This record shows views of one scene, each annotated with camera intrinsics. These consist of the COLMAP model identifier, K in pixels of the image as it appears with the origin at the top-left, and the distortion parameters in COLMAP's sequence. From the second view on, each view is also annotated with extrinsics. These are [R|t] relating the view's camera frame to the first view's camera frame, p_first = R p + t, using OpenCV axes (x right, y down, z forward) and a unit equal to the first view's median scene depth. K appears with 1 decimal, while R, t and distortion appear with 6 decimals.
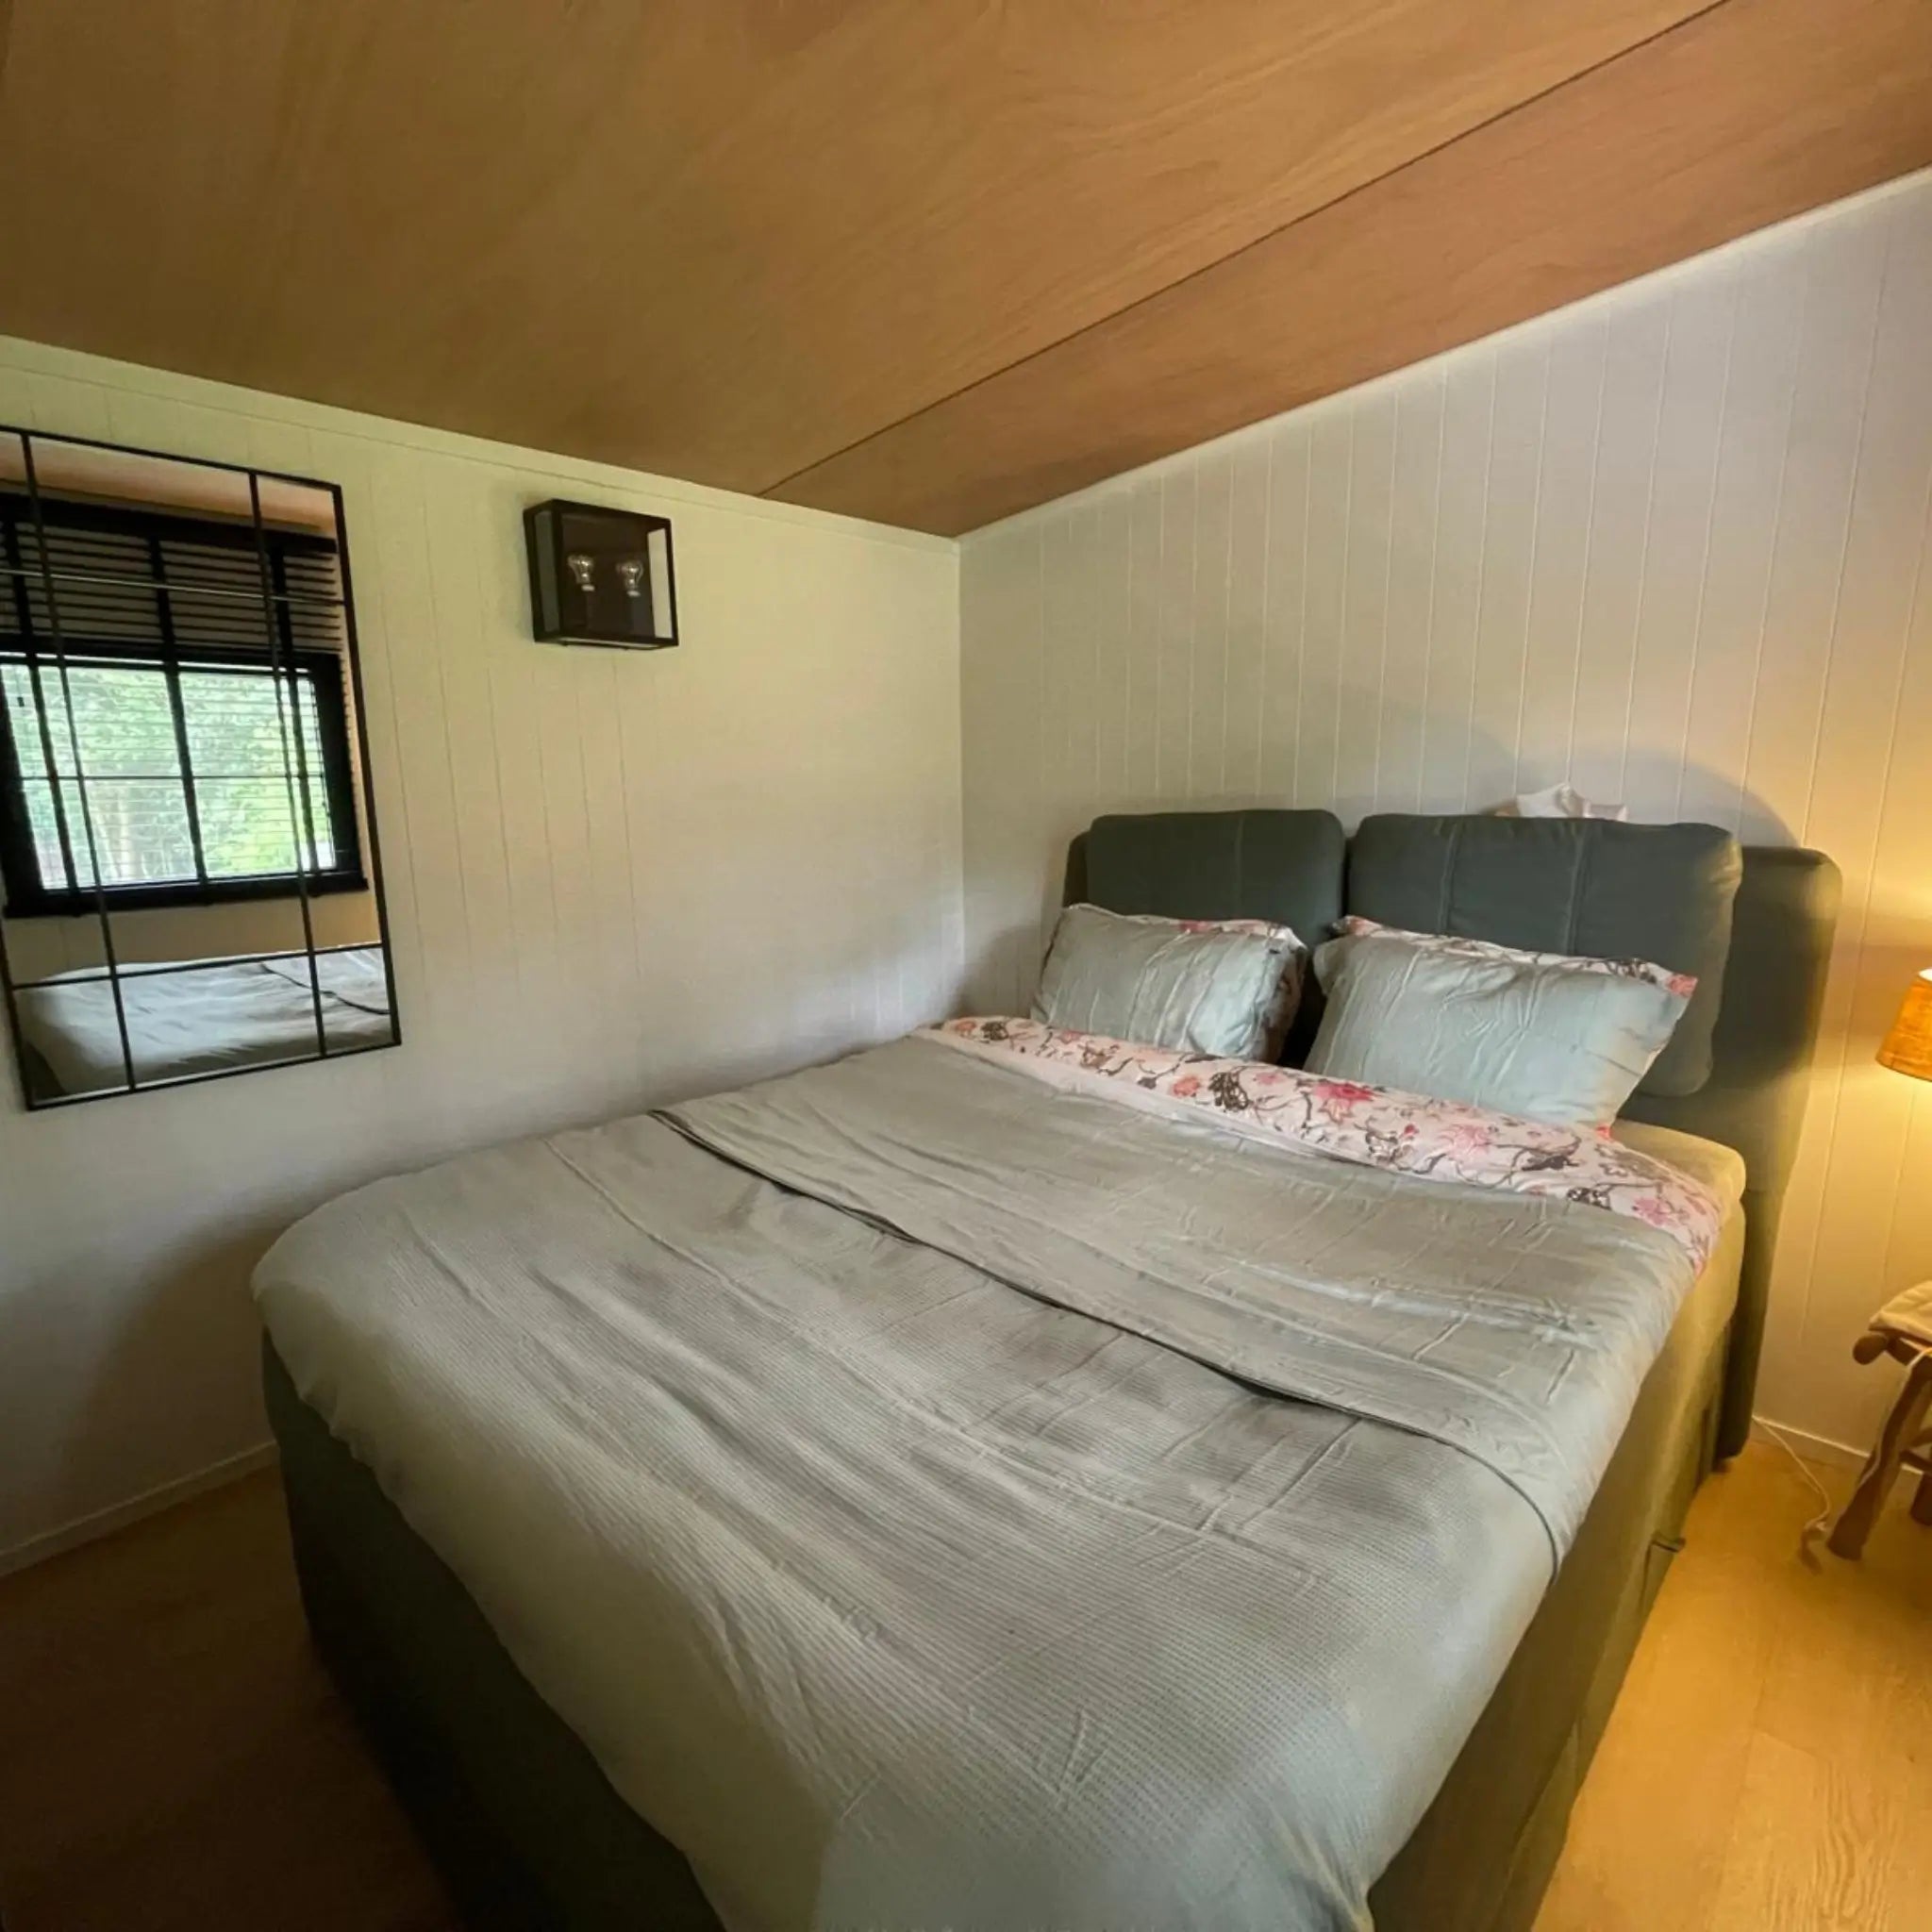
lens RADIAL K [[1011.9, 0, 912.1], [0, 1011.9, 1053.3], [0, 0, 1]] dist [0.002678, 0.000613]
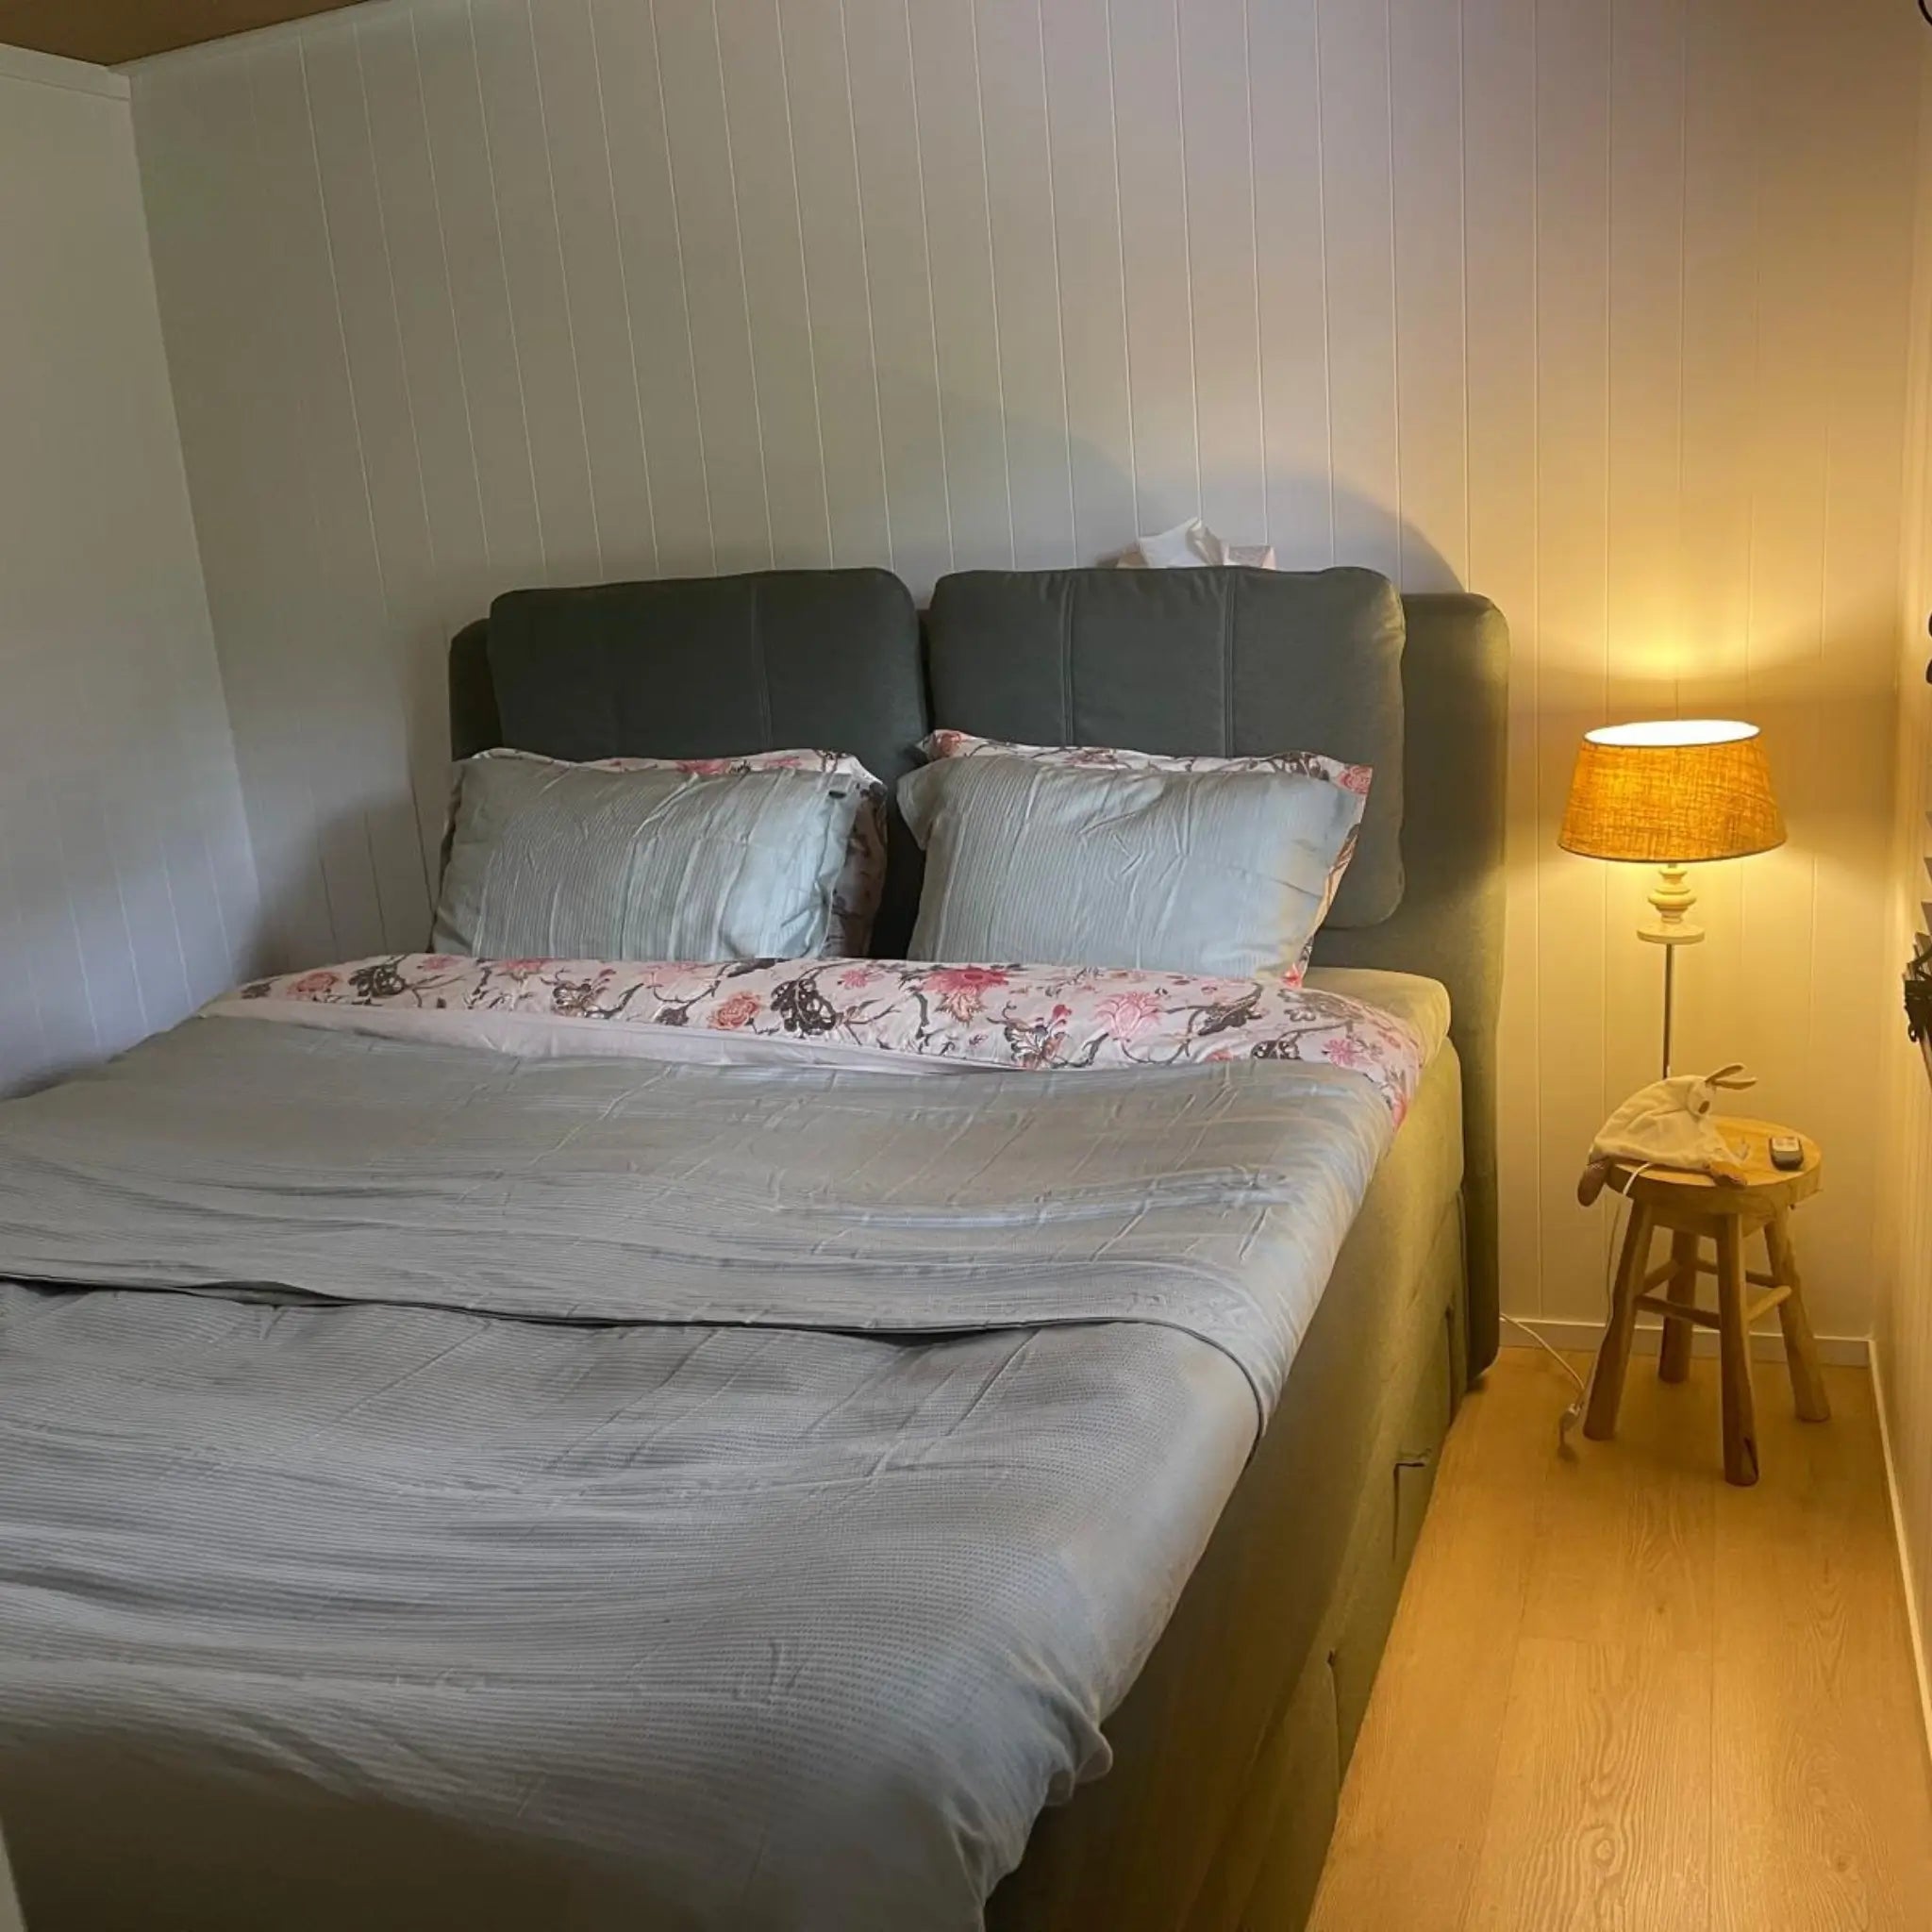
lens RADIAL K [[2874.0, 0, 966.0], [0, 2874.0, 966.0], [0, 0, 1]] dist [0.198946, -1.152474]
pose [[0.911703, -0.091899, 0.400440, -0.352600], [0.133939, 0.987897, -0.078228, 0.186742], [-0.388405, 0.124955, 0.912977, -0.775748]]
